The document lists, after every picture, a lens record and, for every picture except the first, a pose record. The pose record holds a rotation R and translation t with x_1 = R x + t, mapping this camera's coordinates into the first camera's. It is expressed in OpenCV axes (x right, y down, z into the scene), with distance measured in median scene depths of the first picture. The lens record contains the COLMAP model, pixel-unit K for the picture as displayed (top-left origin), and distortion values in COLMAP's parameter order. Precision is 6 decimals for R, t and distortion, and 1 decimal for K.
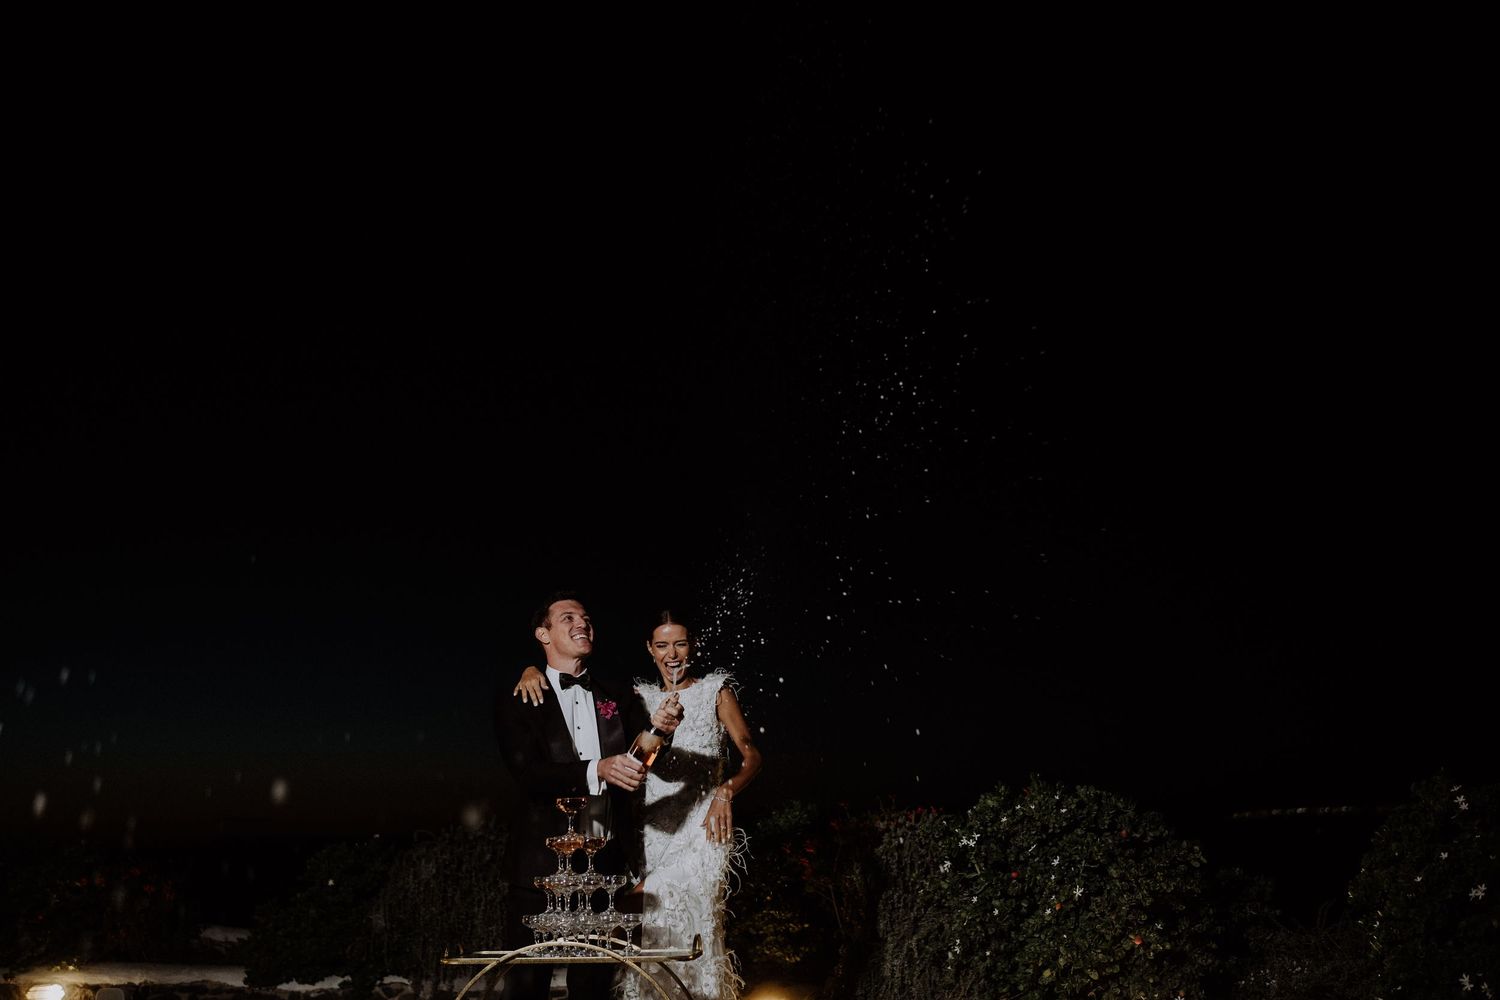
lens RADIAL K [[1430.3, 0, 755.0], [0, 1430.3, 501.1], [0, 0, 1]] dist [-0.180056, 0.201624]
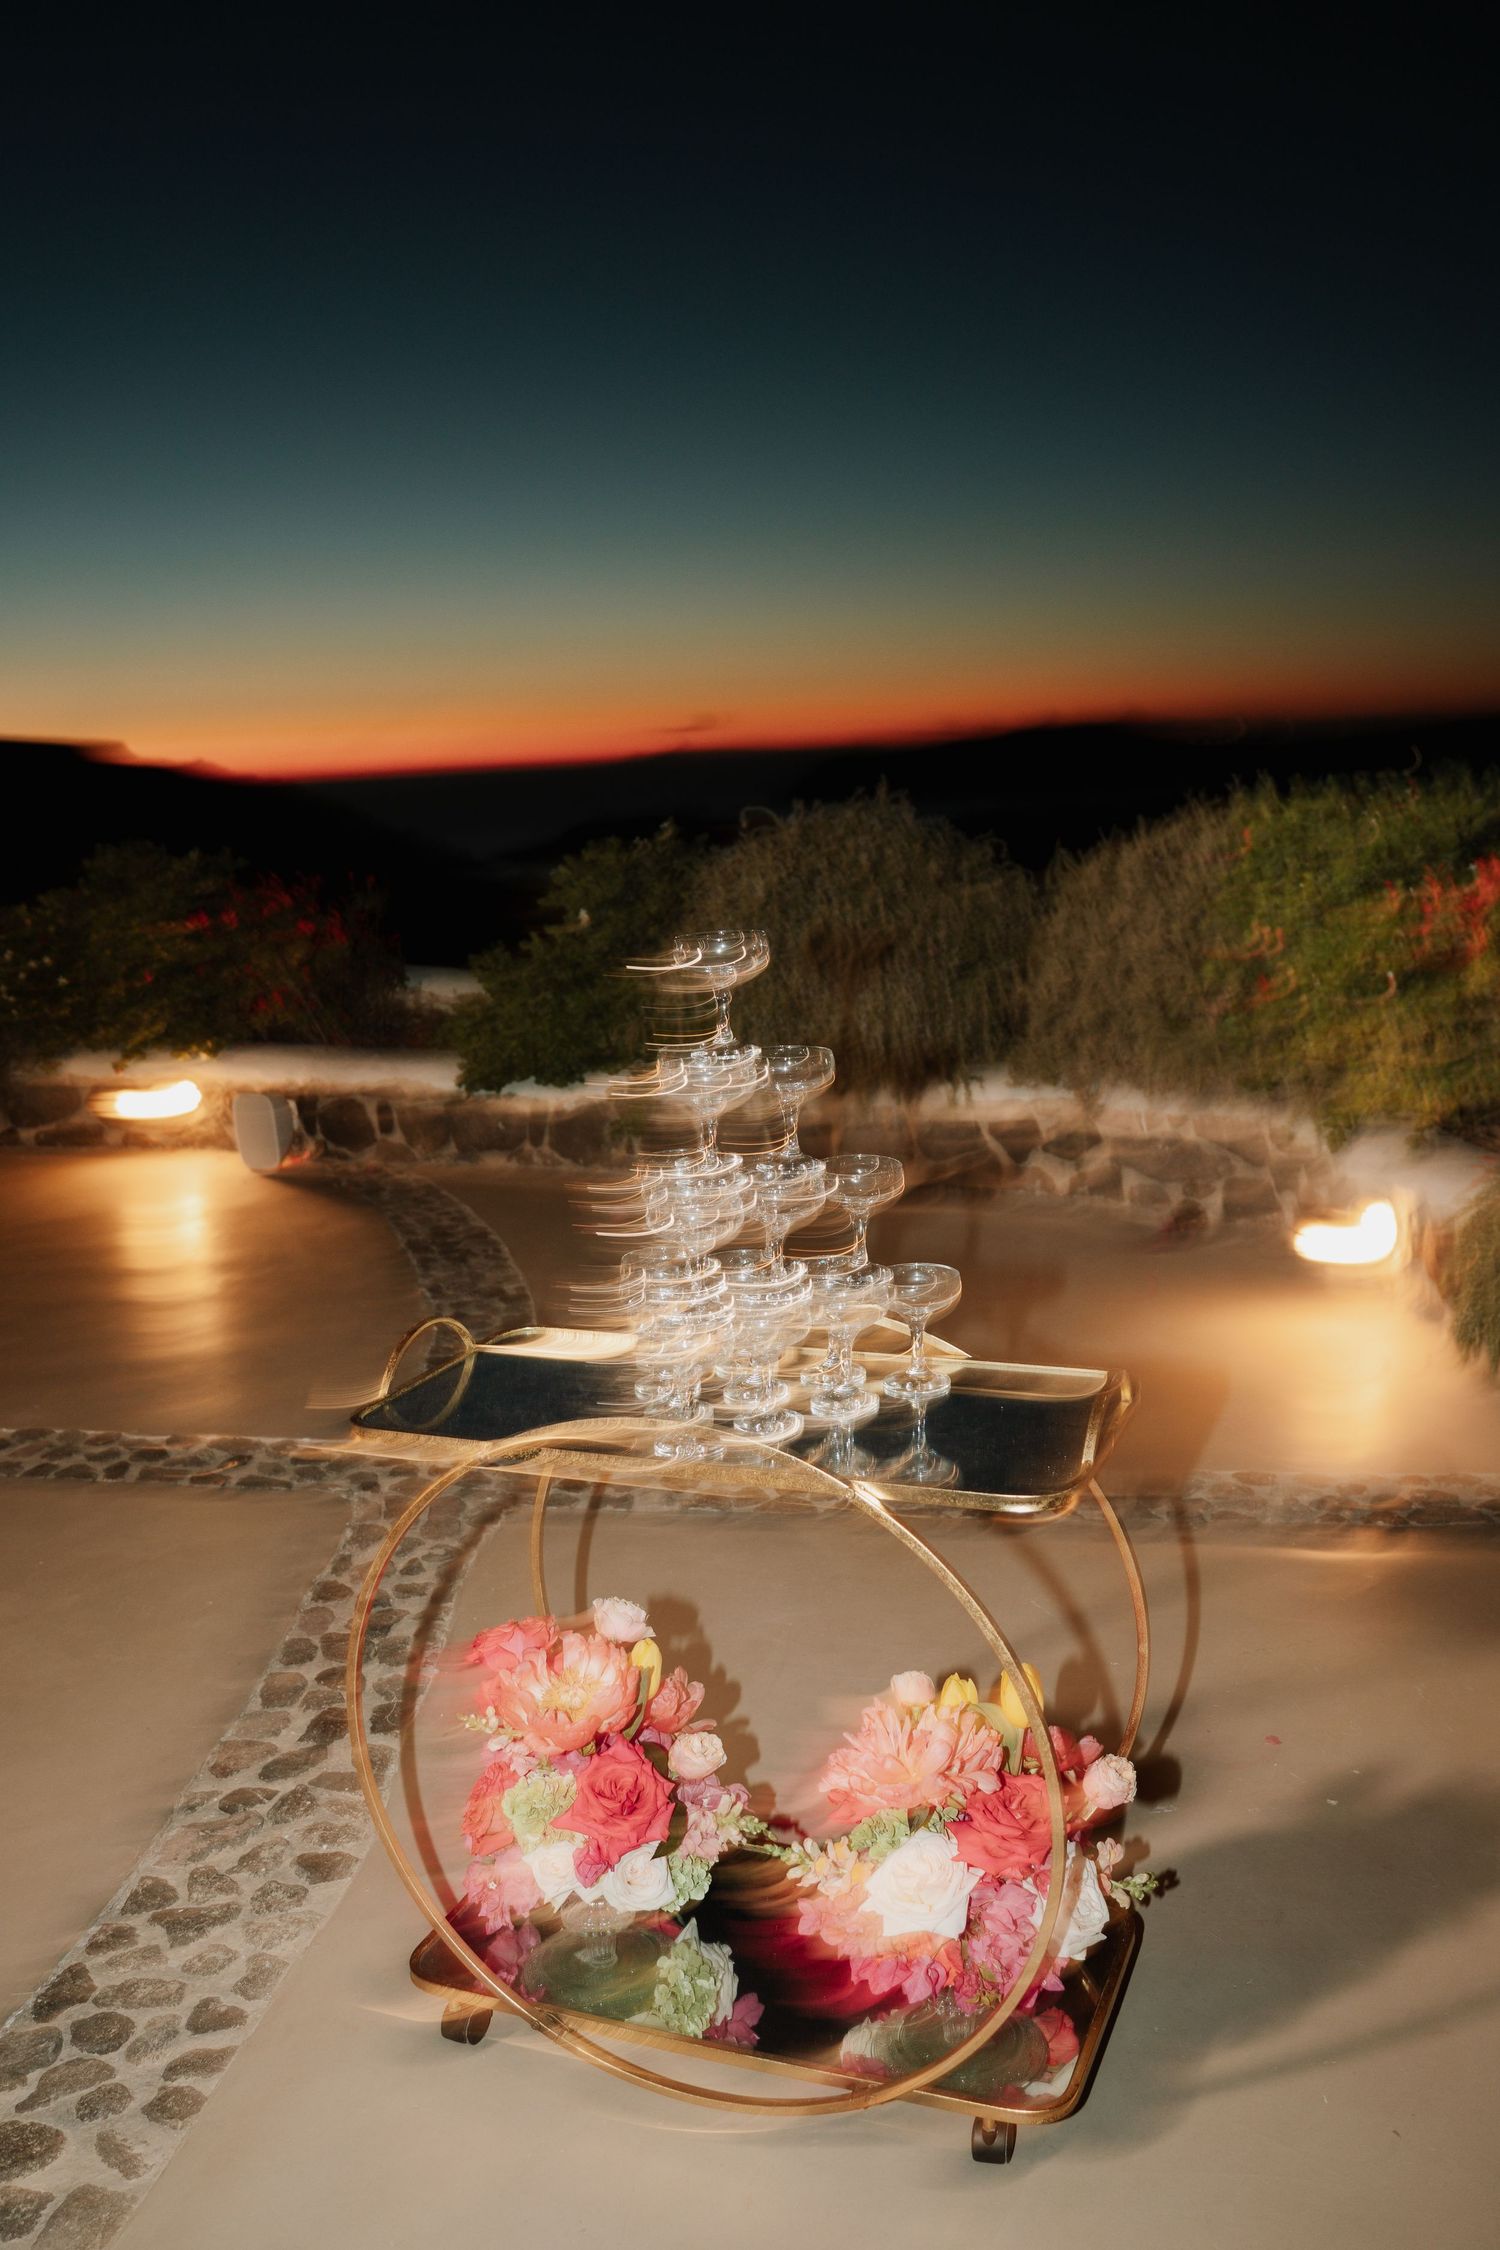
lens RADIAL K [[1912.3, 0, 754.0], [0, 1912.3, 1126.4], [0, 0, 1]] dist [-0.151867, 0.083037]
pose [[0.948139, 0.043912, -0.314809, 0.009552], [0.095292, 0.905587, 0.413318, 0.057384], [0.303237, -0.421881, 0.854438, 0.474563]]
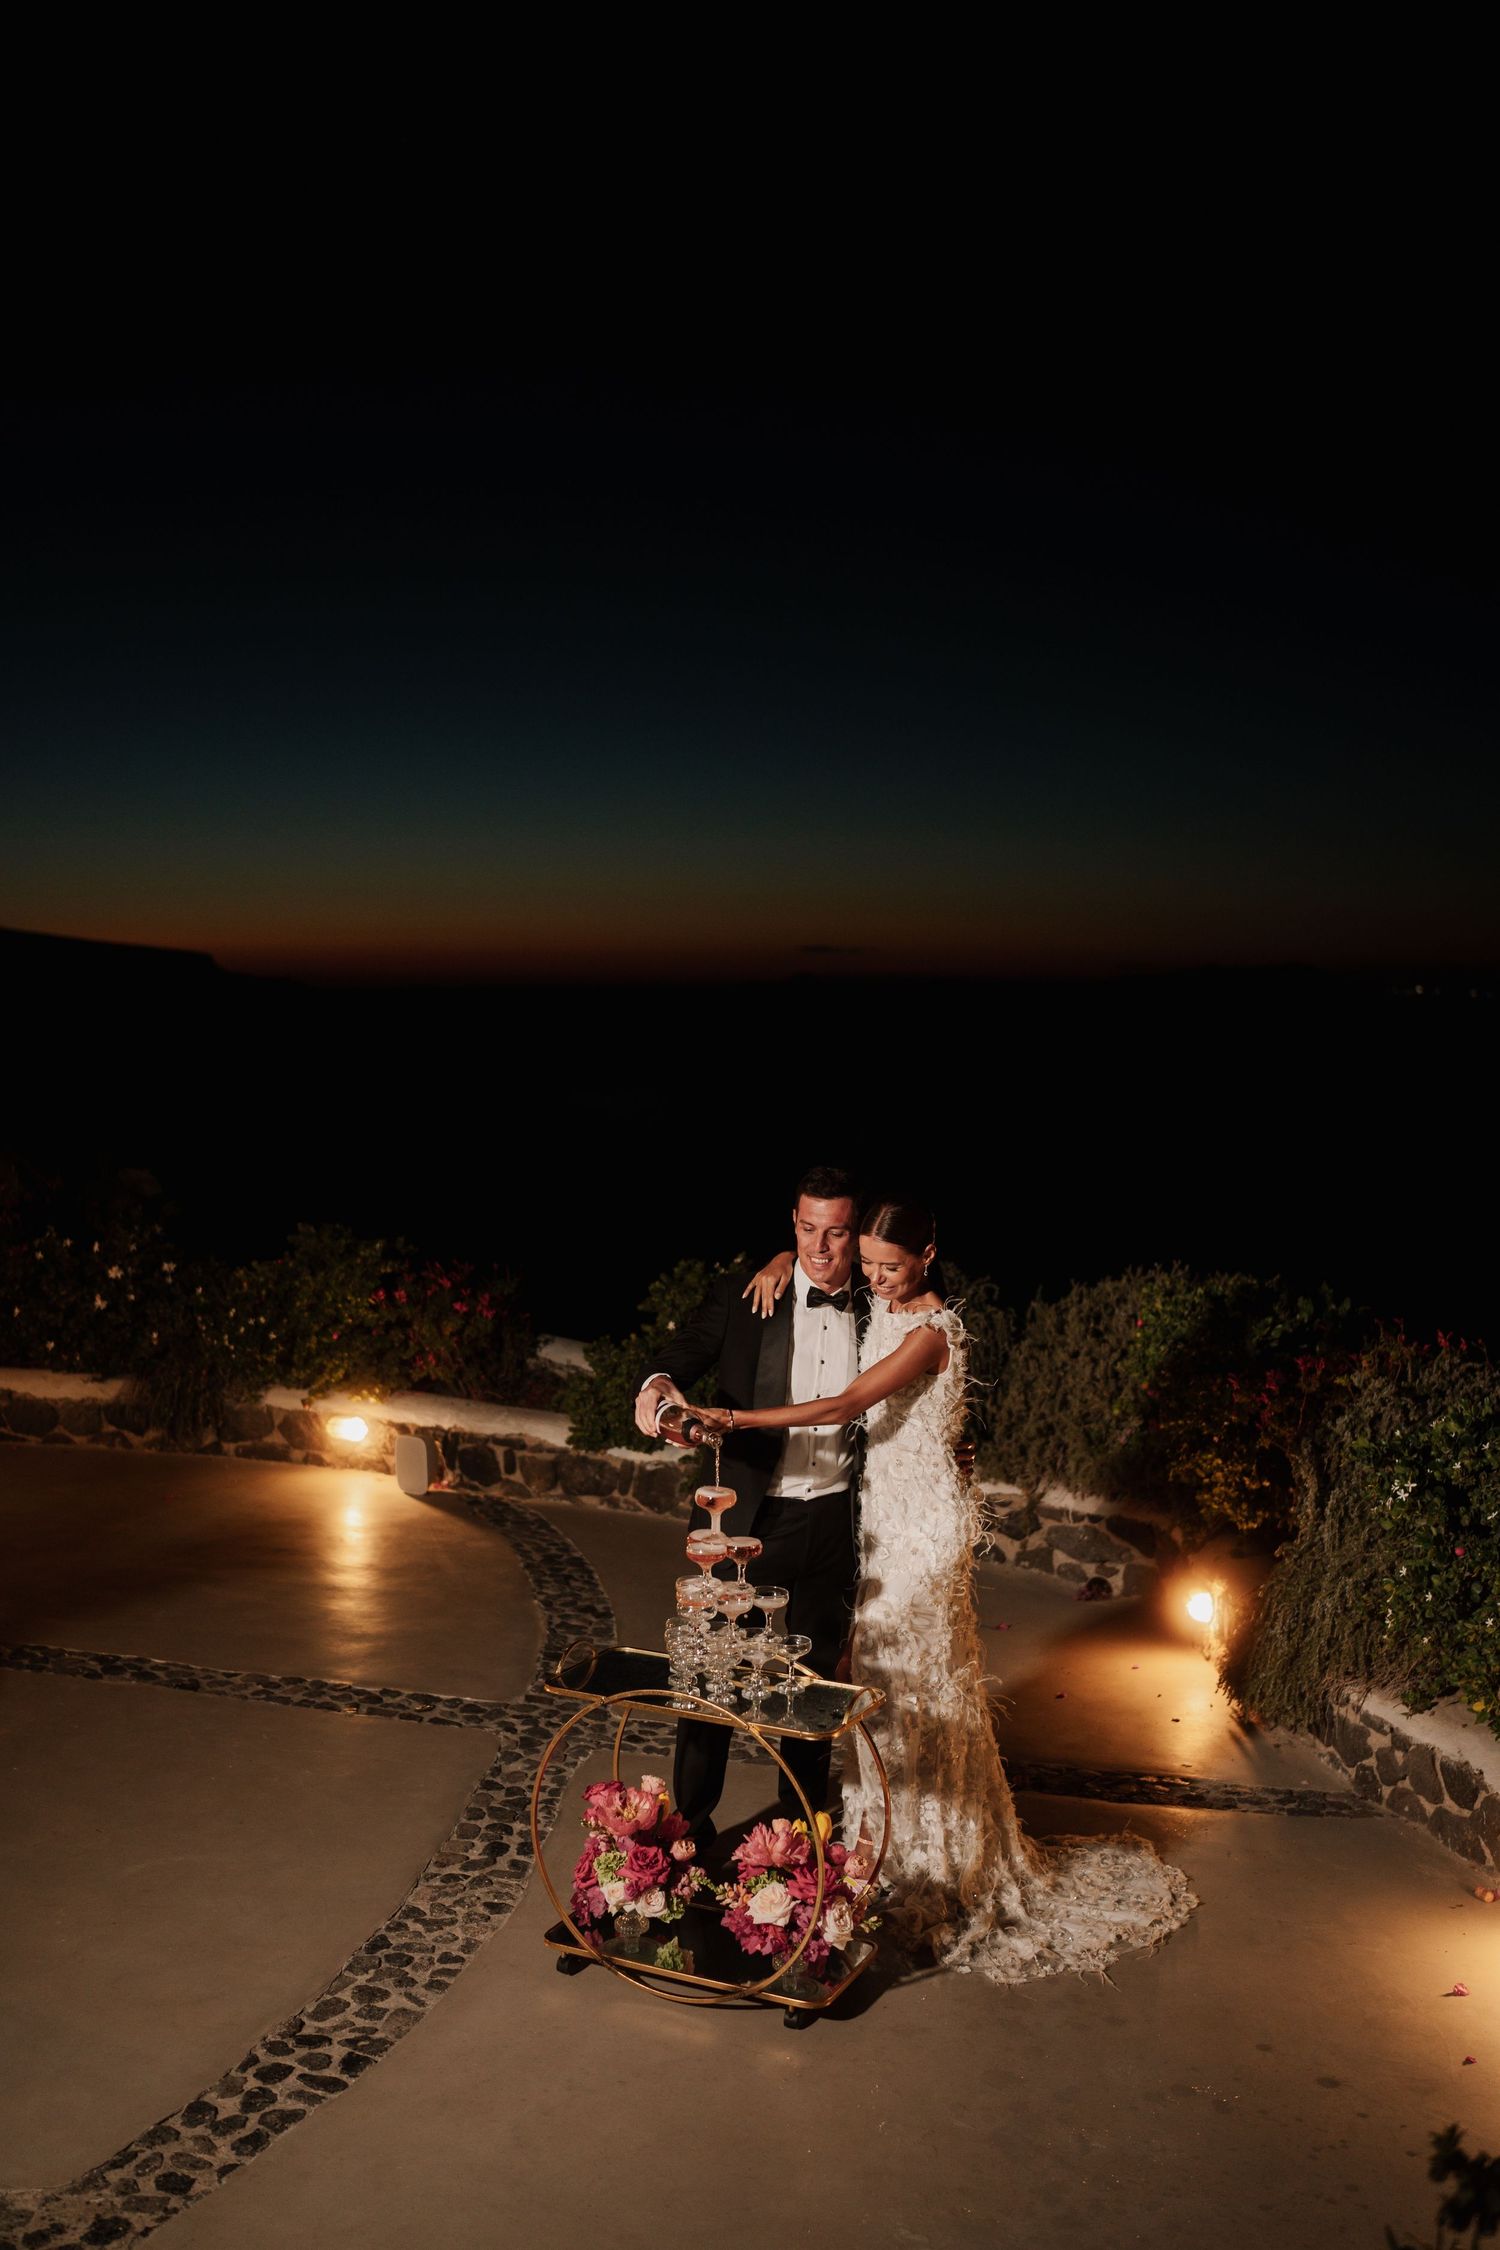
lens RADIAL K [[2147.9, 0, 730.4], [0, 2147.9, 1117.4], [0, 0, 1]] dist [-0.178582, 0.202757]
pose [[0.922133, 0.063925, -0.381555, 0.227976], [0.052201, 0.956676, 0.286438, -0.233868], [0.383335, -0.284052, 0.878845, 0.043755]]
